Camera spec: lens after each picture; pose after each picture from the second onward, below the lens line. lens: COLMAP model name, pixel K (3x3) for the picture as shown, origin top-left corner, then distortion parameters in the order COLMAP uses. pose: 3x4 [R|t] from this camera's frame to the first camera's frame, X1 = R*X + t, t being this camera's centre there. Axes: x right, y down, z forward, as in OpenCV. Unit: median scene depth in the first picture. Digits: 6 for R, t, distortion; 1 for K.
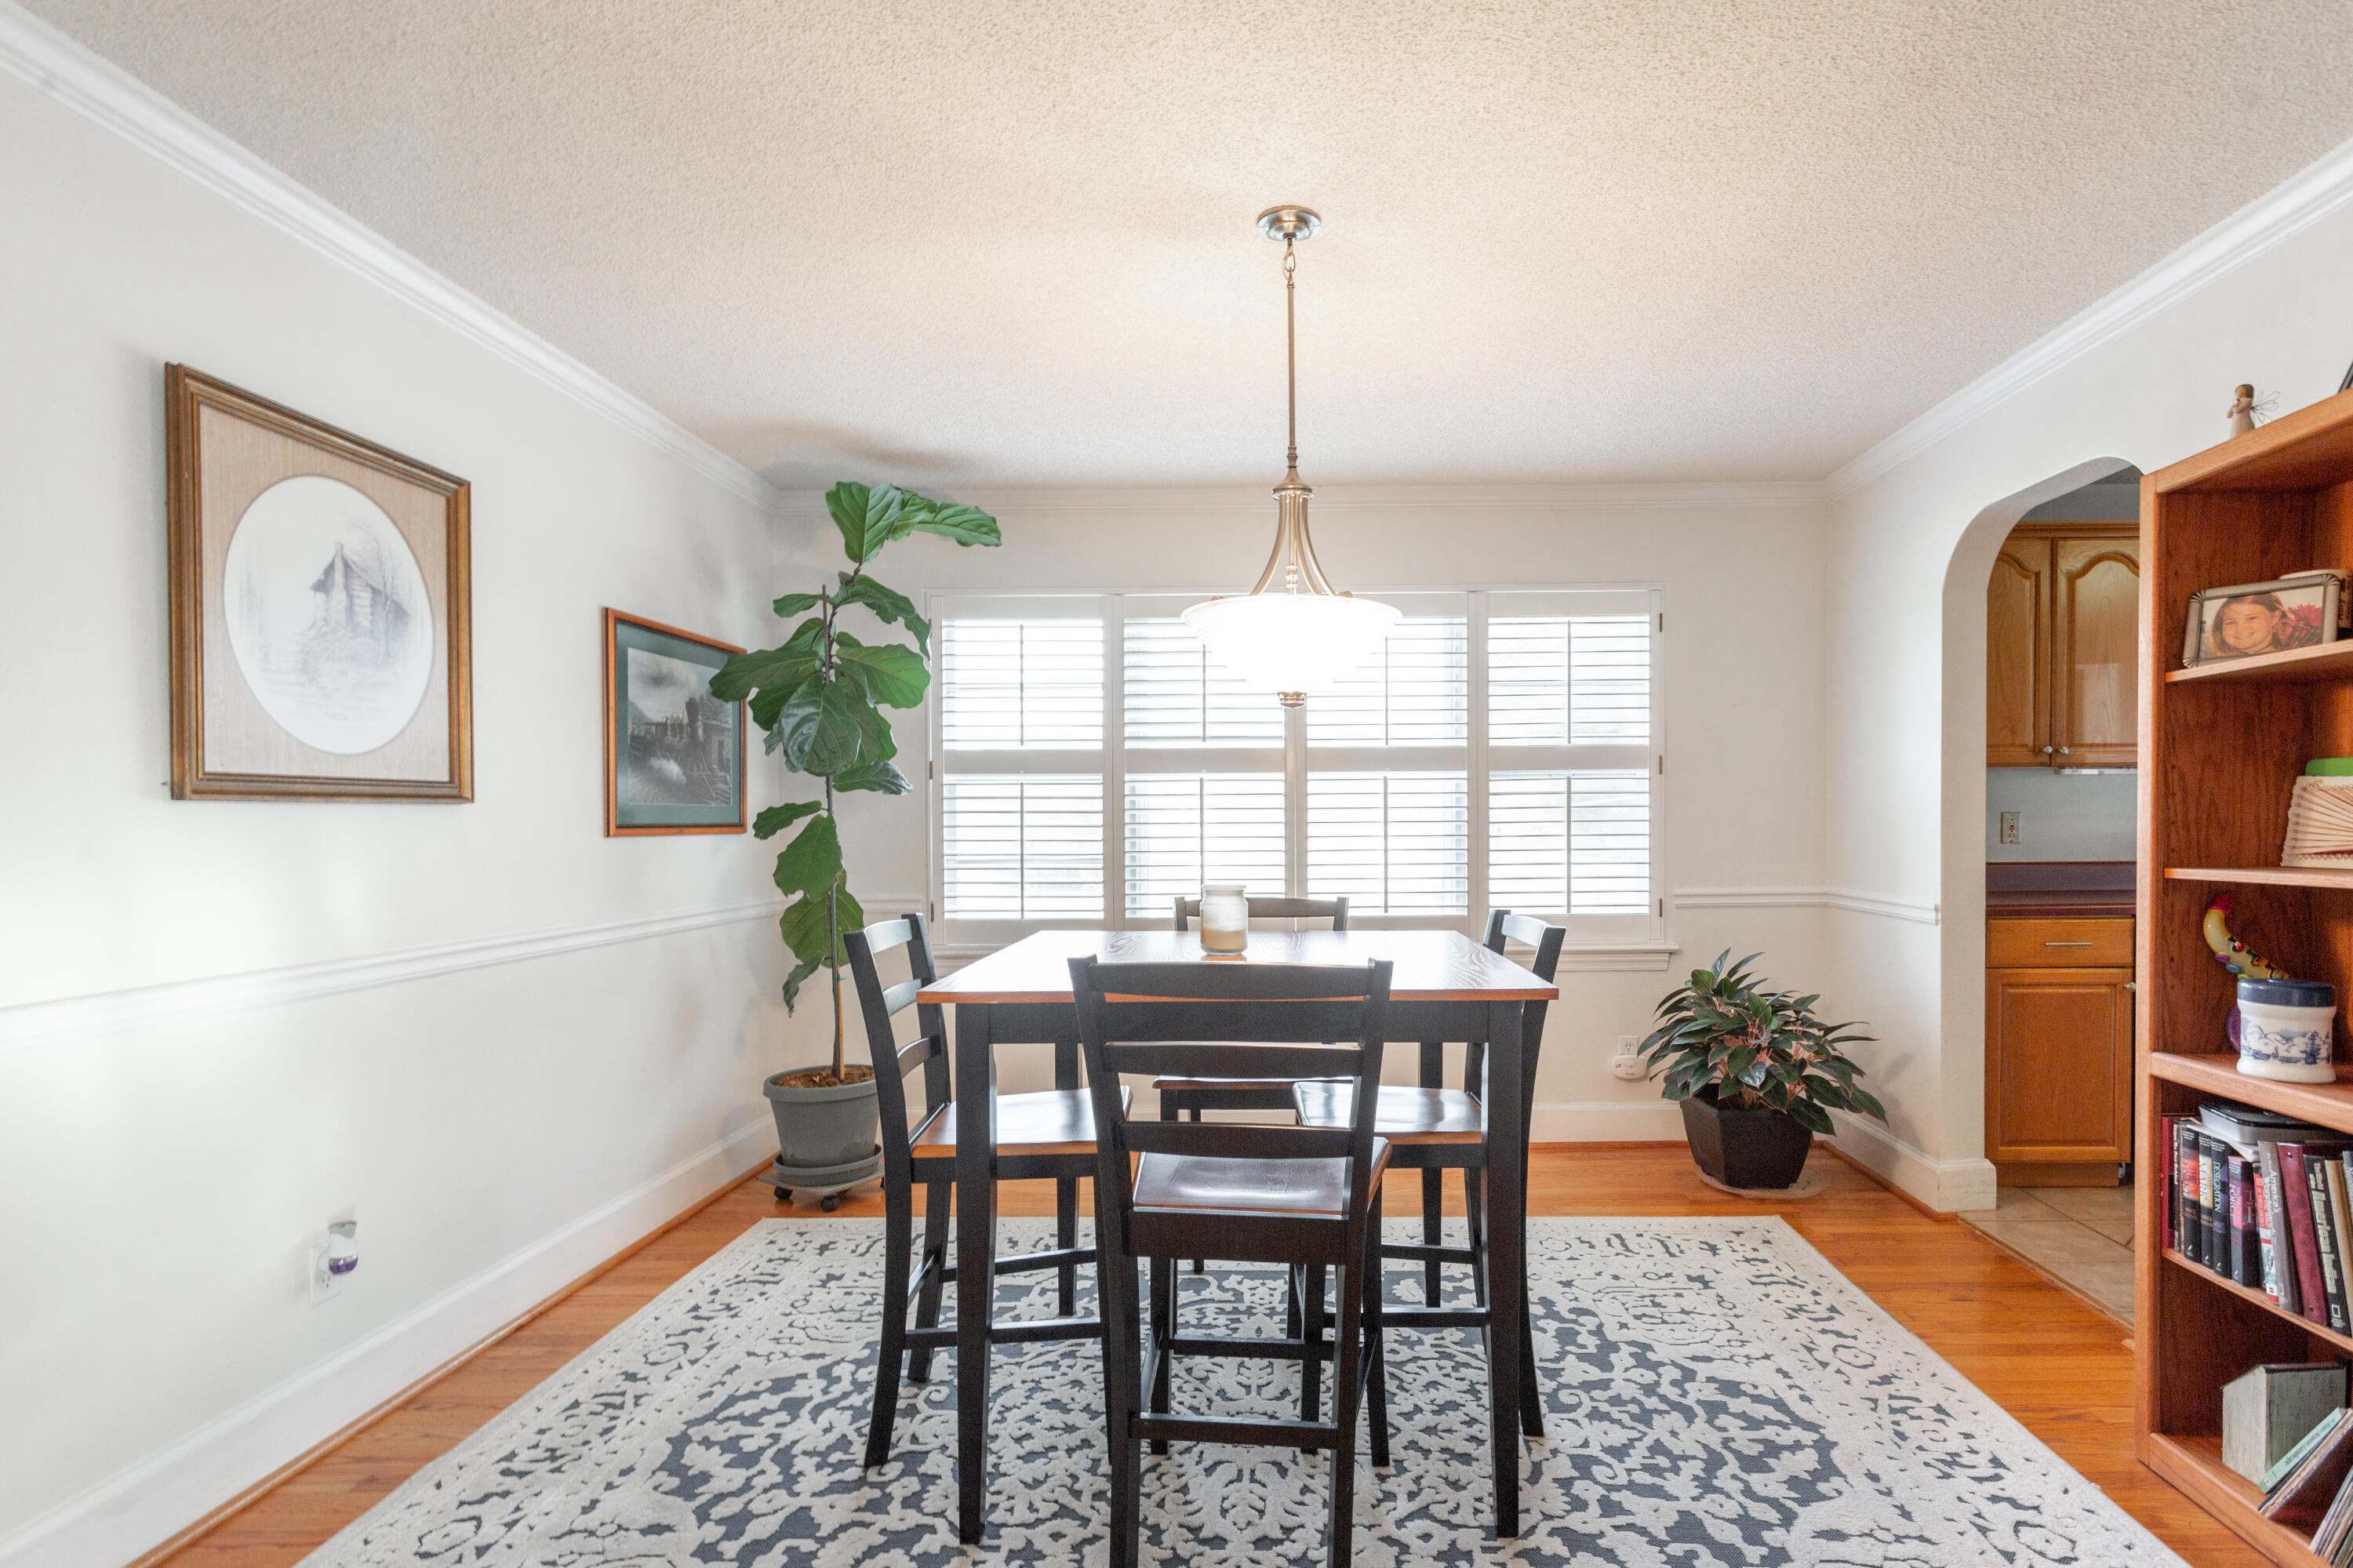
lens RADIAL K [[1140.0, 0, 1281.9], [0, 1140.0, 831.2], [0, 0, 1]] dist [0.005188, 0.000961]
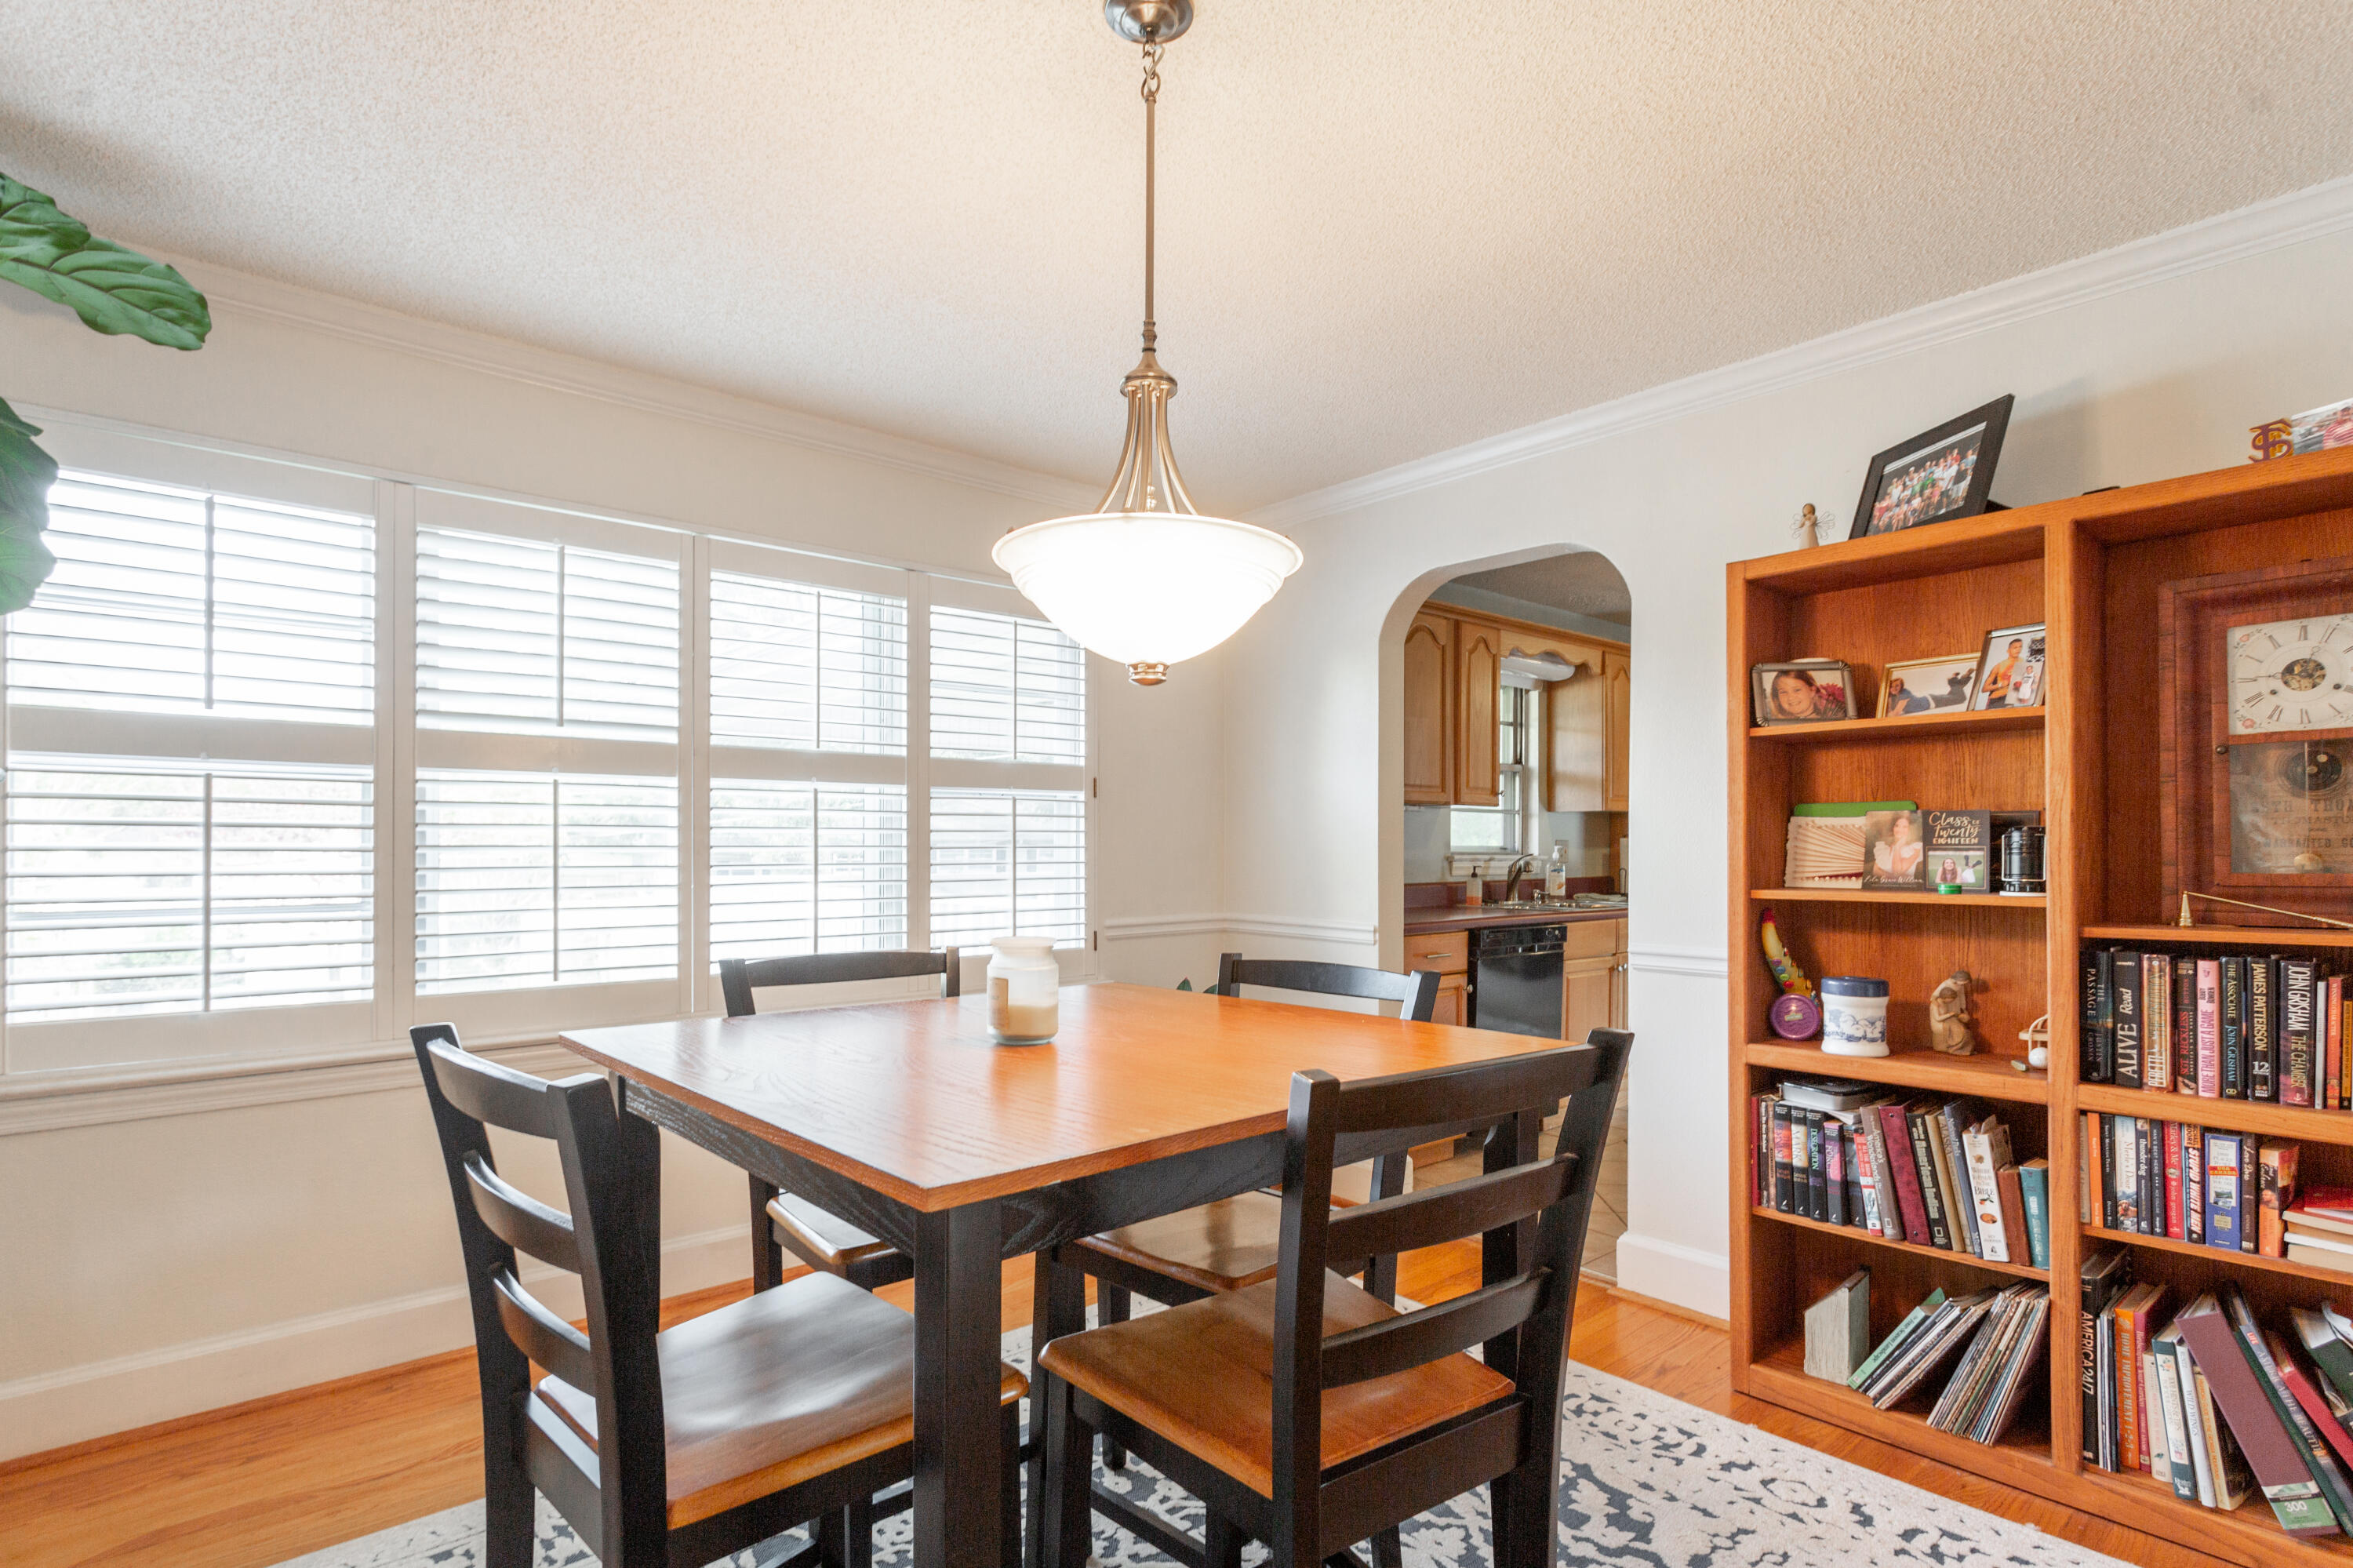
lens RADIAL K [[1156.9, 0, 1184.9], [0, 1156.9, 841.2], [0, 0, 1]] dist [0.002279, -0.000055]
pose [[0.751928, 0.010001, 0.659169, -0.486350], [-0.000729, 0.999897, -0.014339, -0.001232], [-0.659244, 0.010302, 0.751858, 0.481281]]
